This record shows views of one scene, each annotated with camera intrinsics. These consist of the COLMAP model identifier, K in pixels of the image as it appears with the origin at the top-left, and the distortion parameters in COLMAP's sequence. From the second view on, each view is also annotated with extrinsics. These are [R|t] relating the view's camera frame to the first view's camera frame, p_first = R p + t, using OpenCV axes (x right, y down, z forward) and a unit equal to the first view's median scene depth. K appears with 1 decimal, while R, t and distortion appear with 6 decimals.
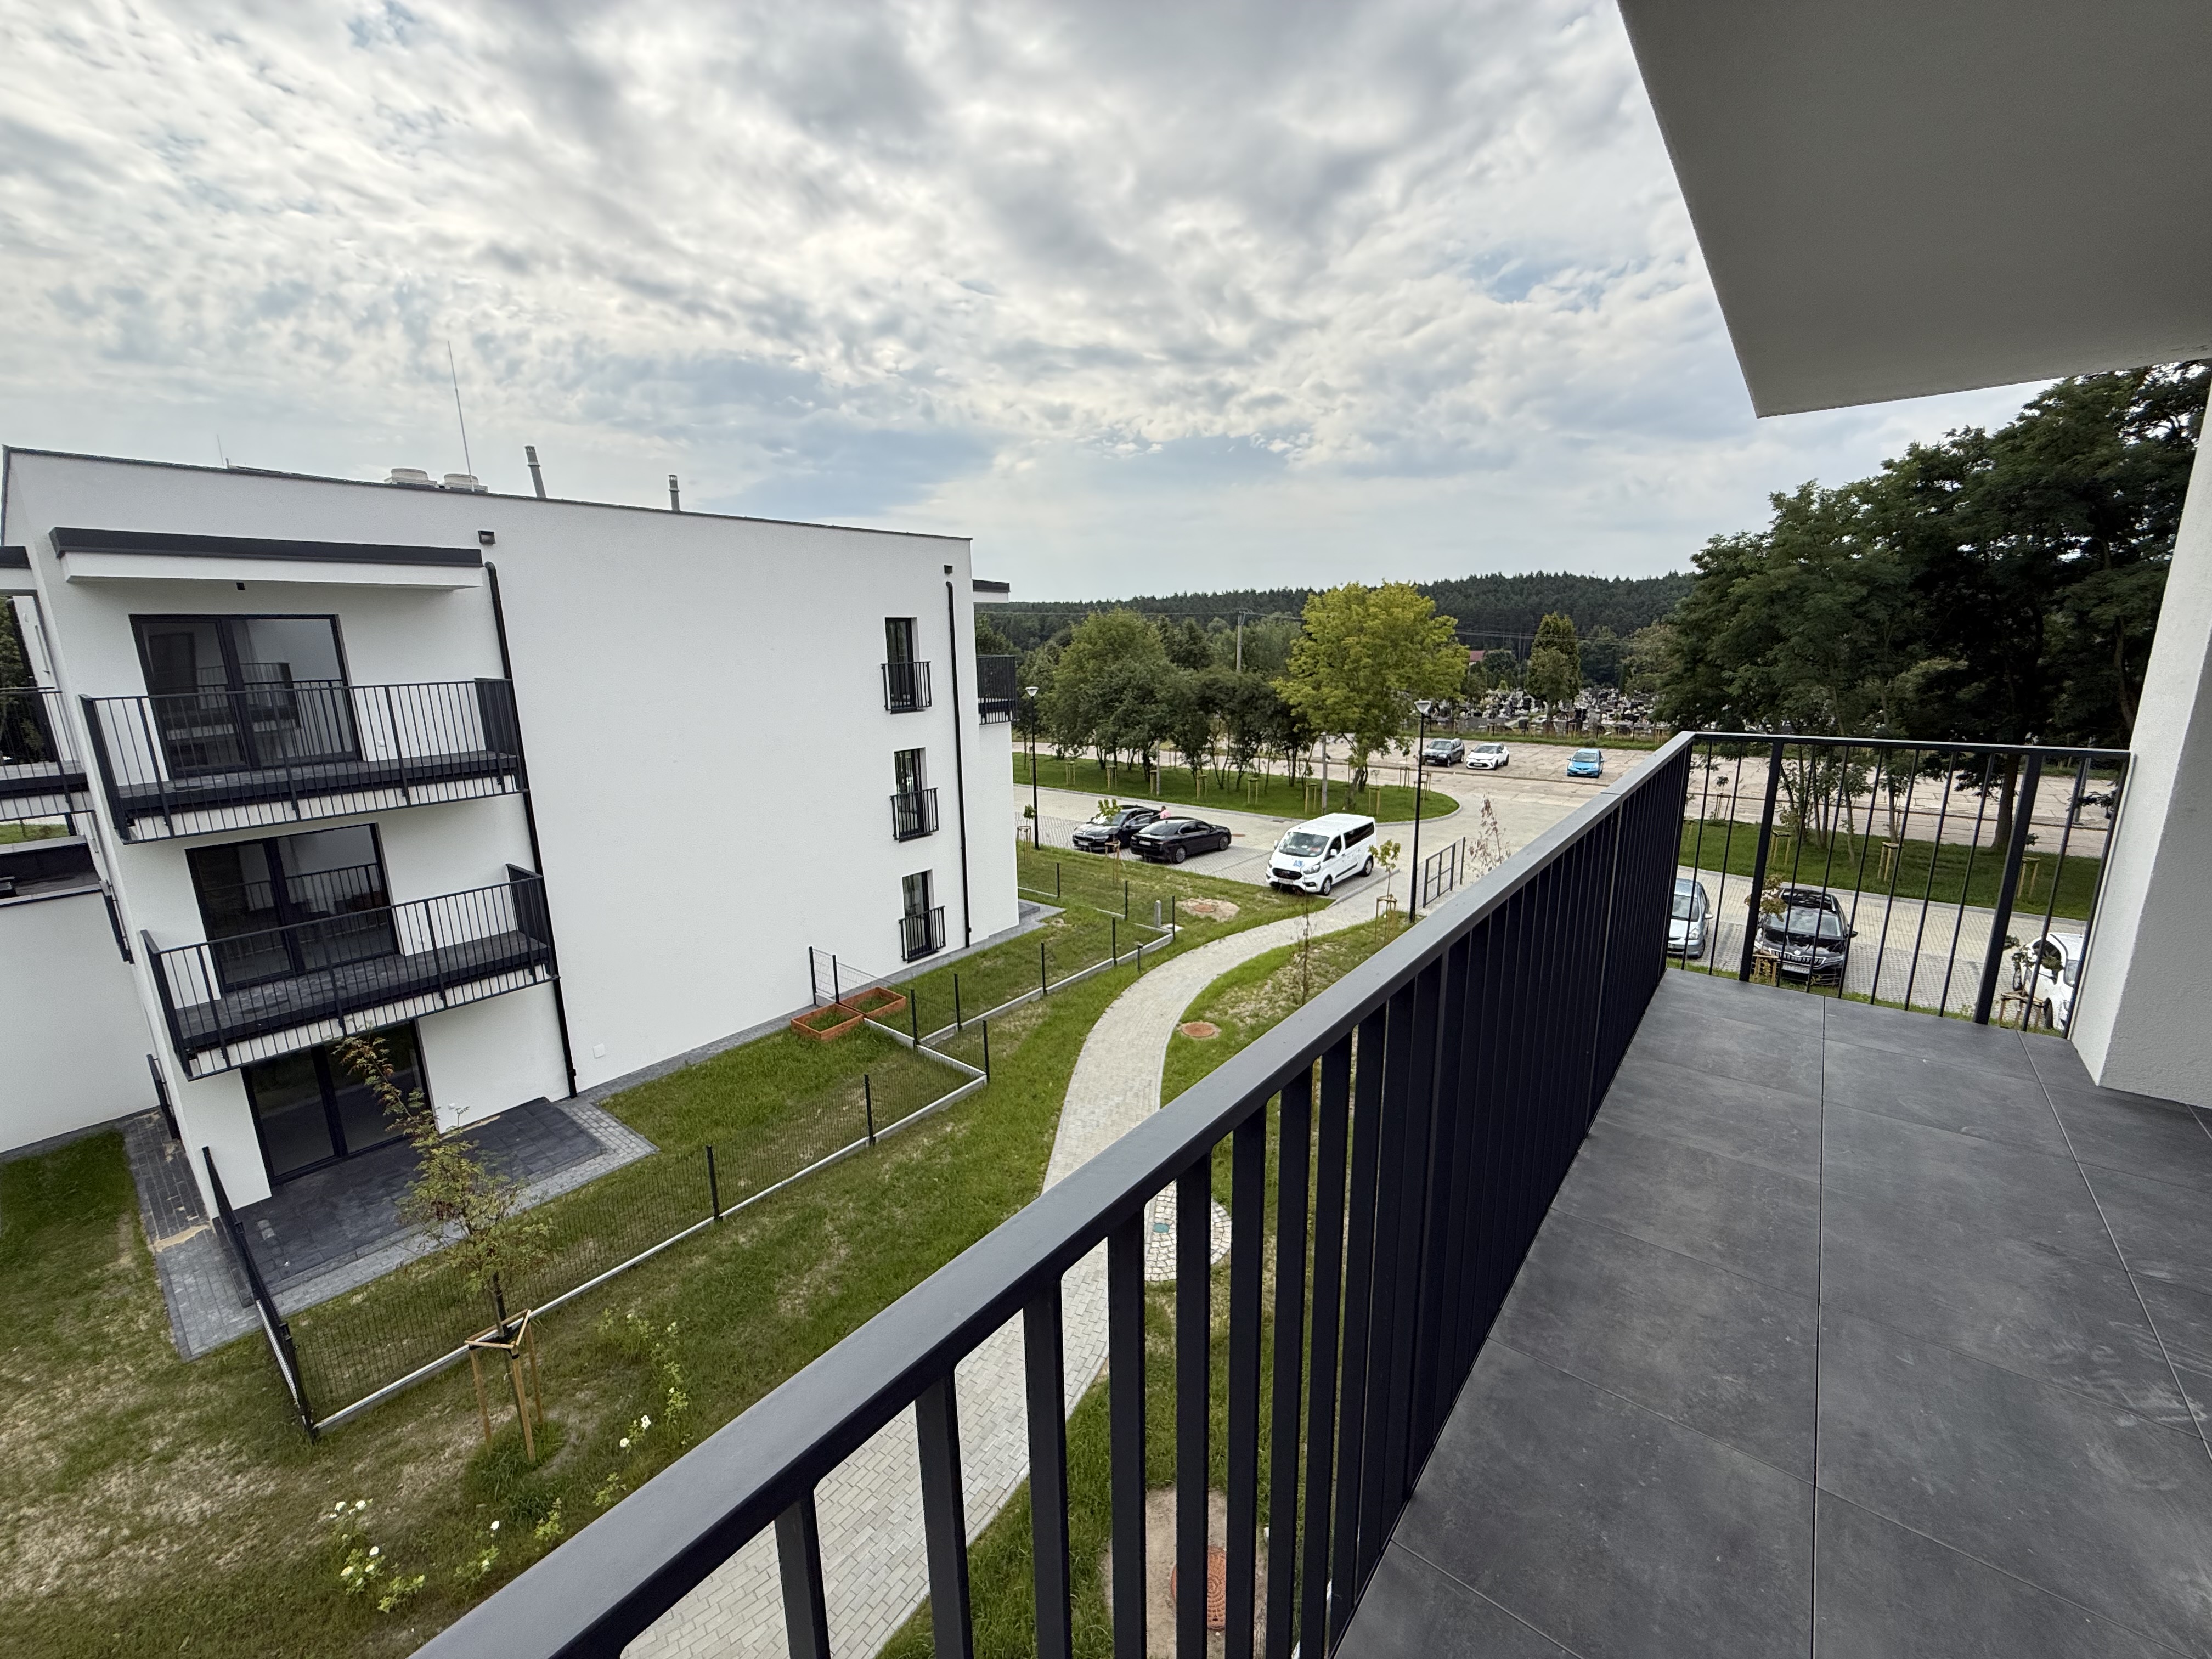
lens RADIAL K [[874.3, 0, 1102.5], [0, 874.3, 823.4], [0, 0, 1]] dist [-0.001000, -0.000064]
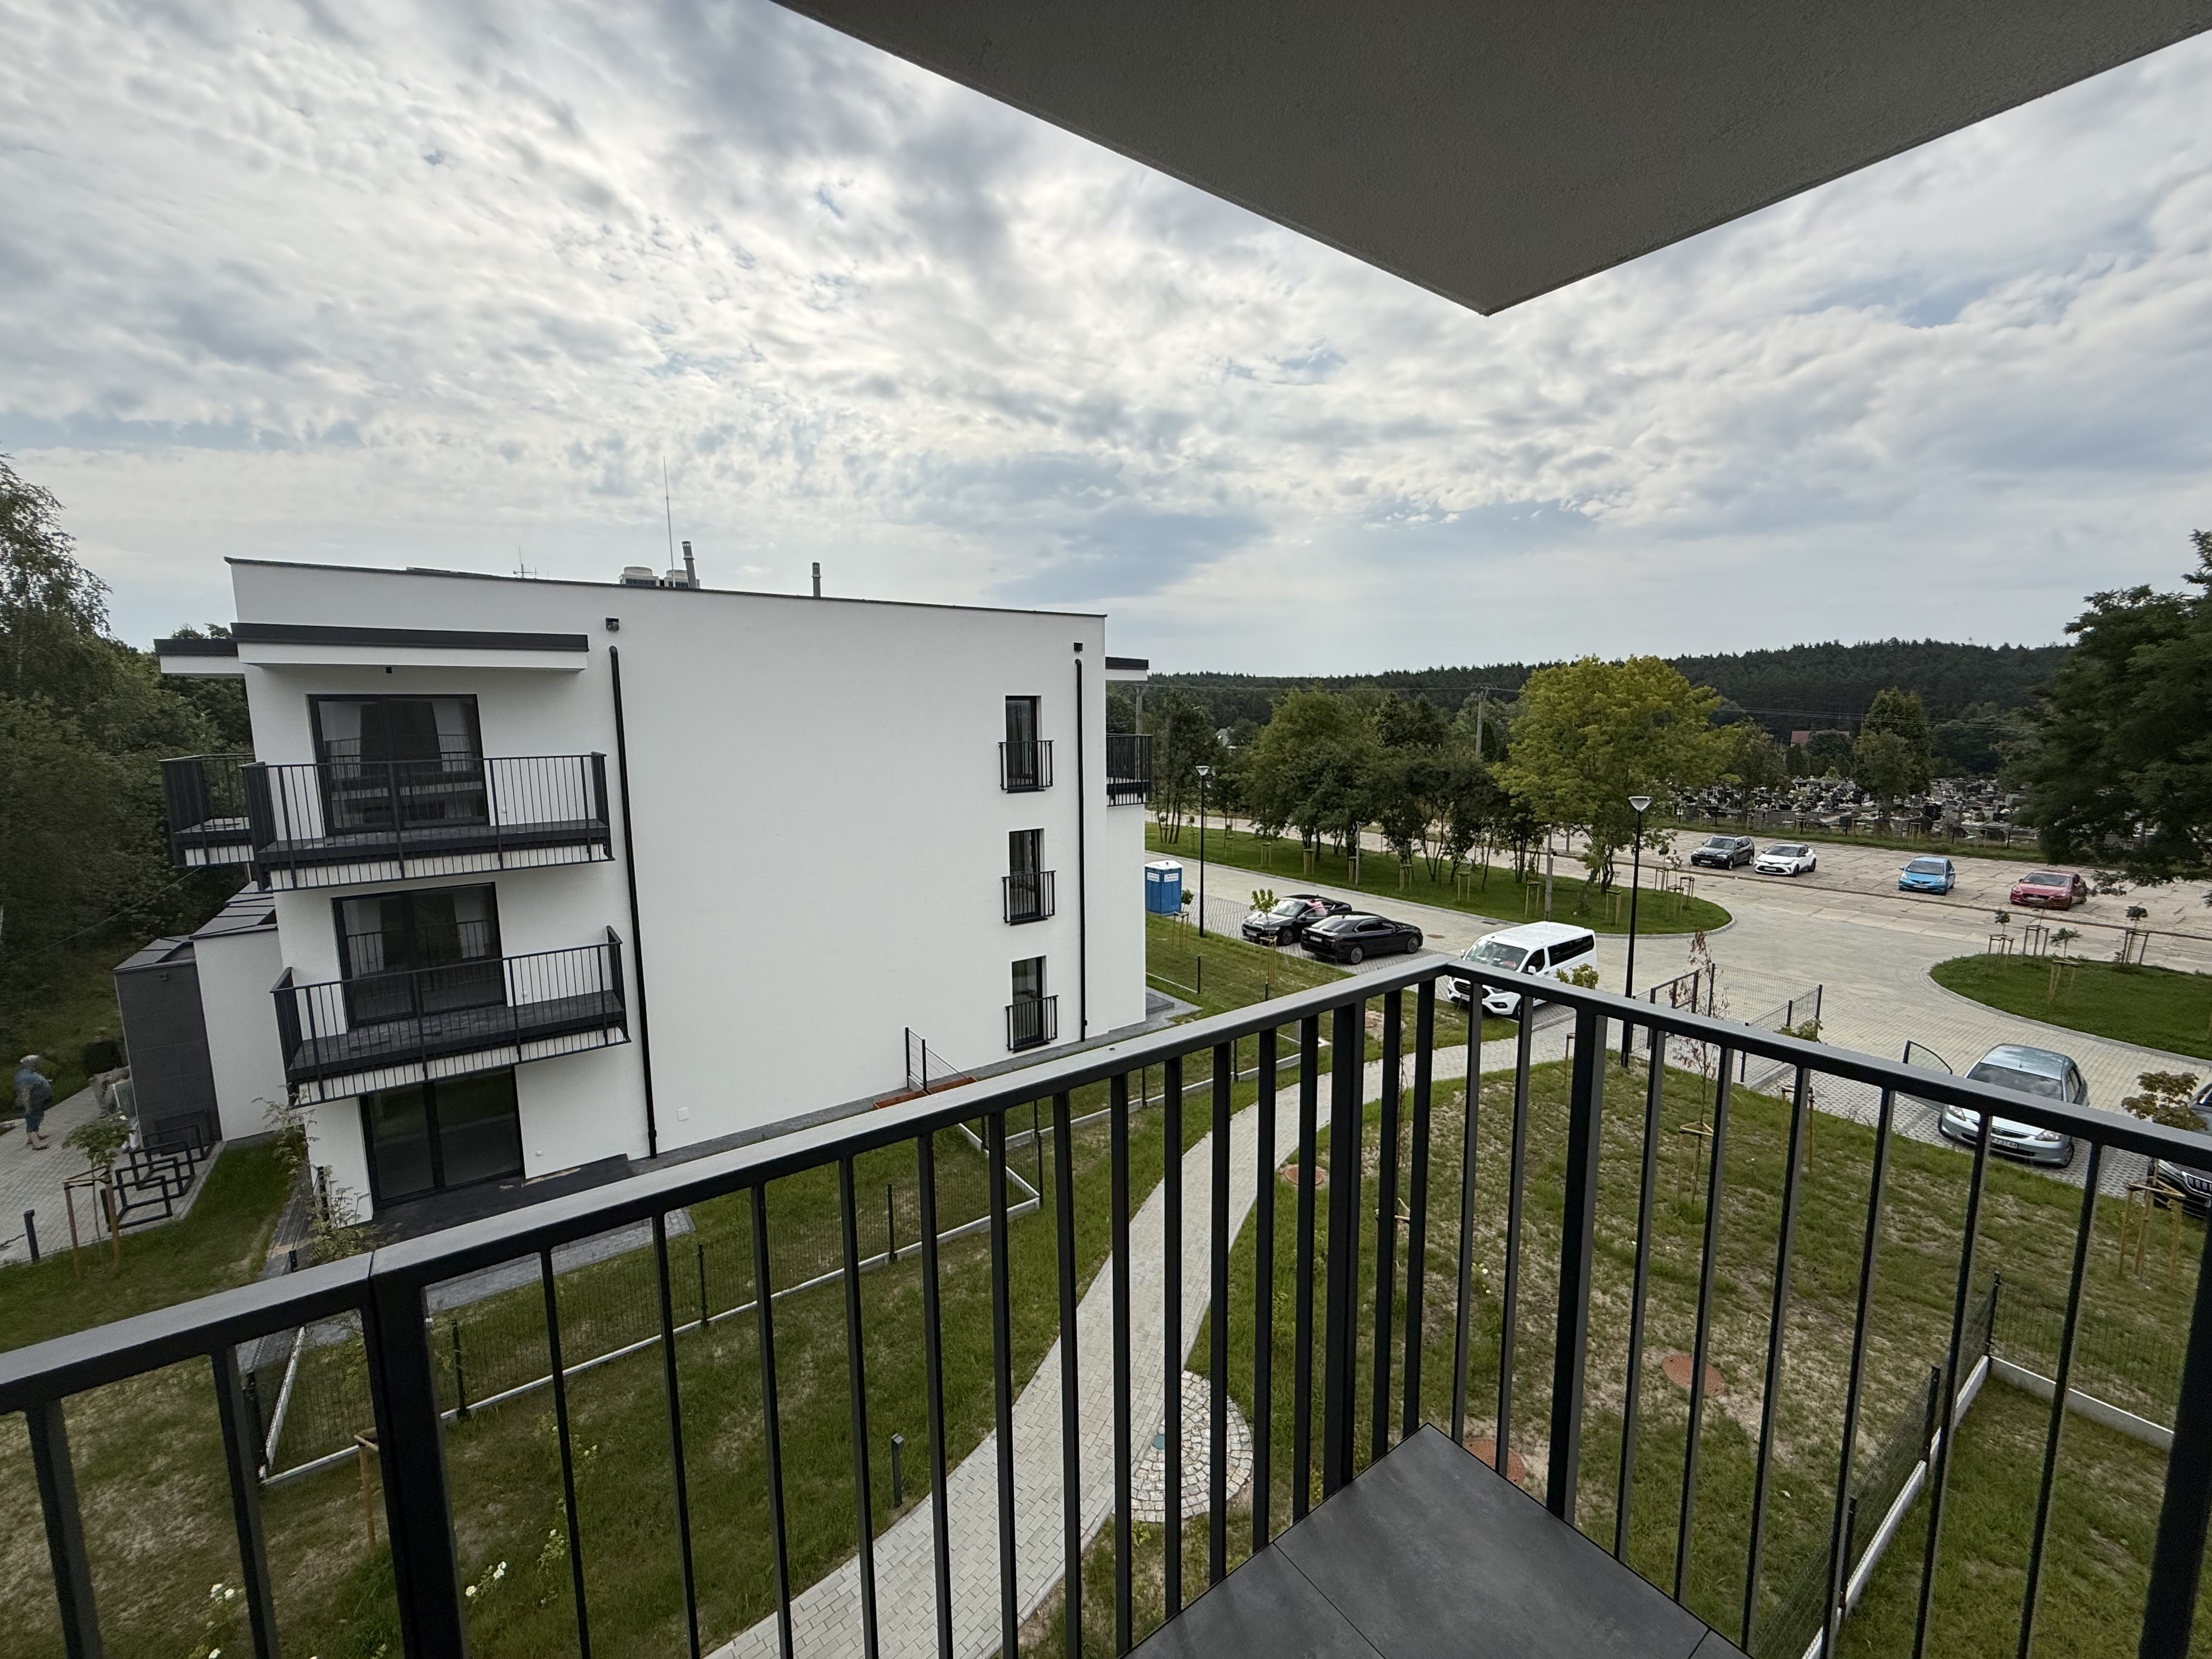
lens RADIAL K [[874.3, 0, 1102.5], [0, 874.3, 823.4], [0, 0, 1]] dist [-0.001000, -0.000064]
pose [[0.961925, 0.041932, -0.270076, 0.111759], [-0.063863, 0.995290, -0.072930, -0.024493], [0.265746, 0.087401, 0.960073, 0.084586]]
